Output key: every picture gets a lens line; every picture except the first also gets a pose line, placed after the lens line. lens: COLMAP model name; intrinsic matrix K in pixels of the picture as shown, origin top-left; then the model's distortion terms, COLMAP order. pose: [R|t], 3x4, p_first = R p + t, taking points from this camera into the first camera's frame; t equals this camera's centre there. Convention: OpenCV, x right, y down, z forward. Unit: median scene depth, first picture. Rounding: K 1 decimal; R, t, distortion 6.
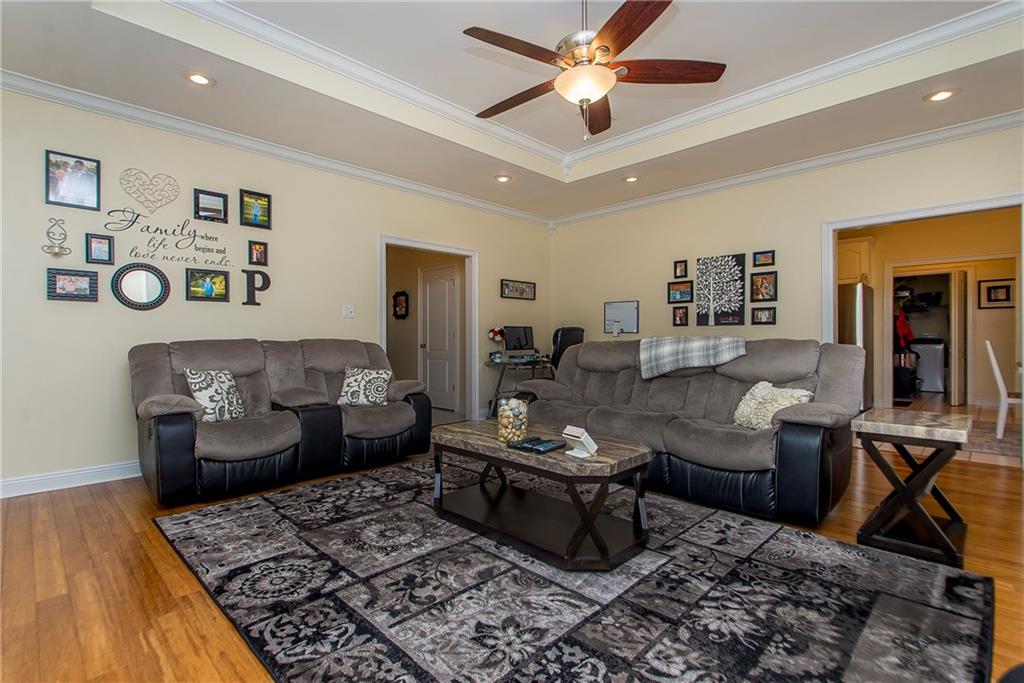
lens RADIAL K [[485.3, 0, 501.7], [0, 485.3, 338.9], [0, 0, 1]] dist [0.010956, -0.003189]
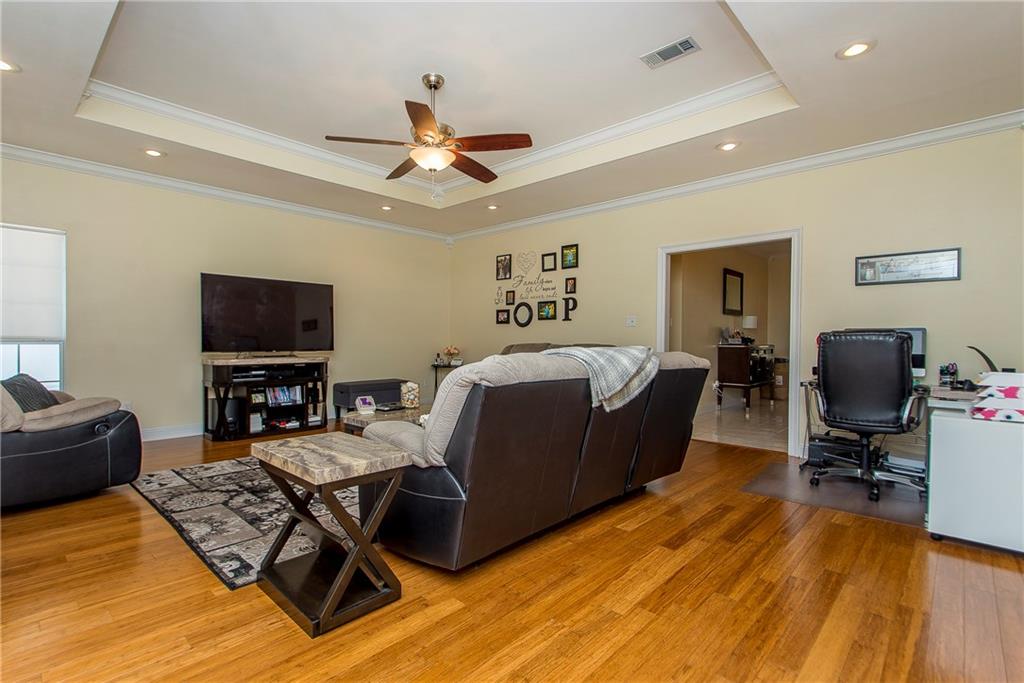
lens RADIAL K [[485.3, 0, 503.7], [0, 485.3, 346.6], [0, 0, 1]] dist [0.010956, -0.003189]
pose [[0.032956, 0.019885, -0.999259, 1.251218], [-0.005128, 0.999792, 0.019726, -0.021376], [0.999444, 0.004474, 0.033051, 0.946723]]
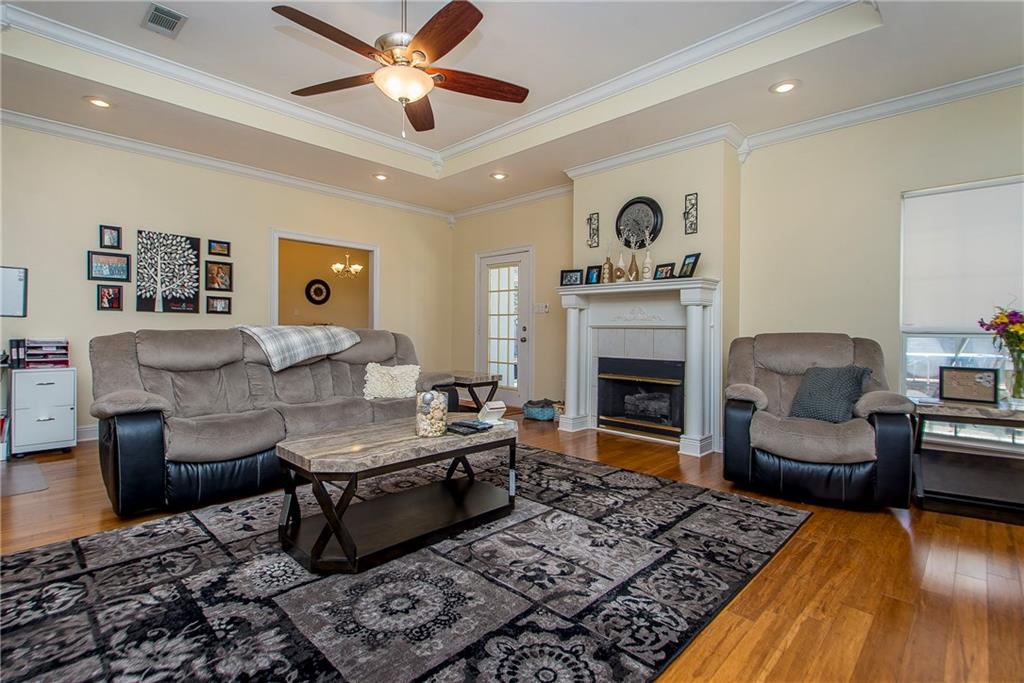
lens RADIAL K [[485.3, 0, 491.9], [0, 485.3, 330.5], [0, 0, 1]] dist [0.010956, -0.003189]
pose [[-0.009007, 0.003251, 0.999954, -0.715501], [-0.011231, 0.999931, -0.003352, 0.003350], [-0.999896, -0.011261, -0.008970, 0.673670]]
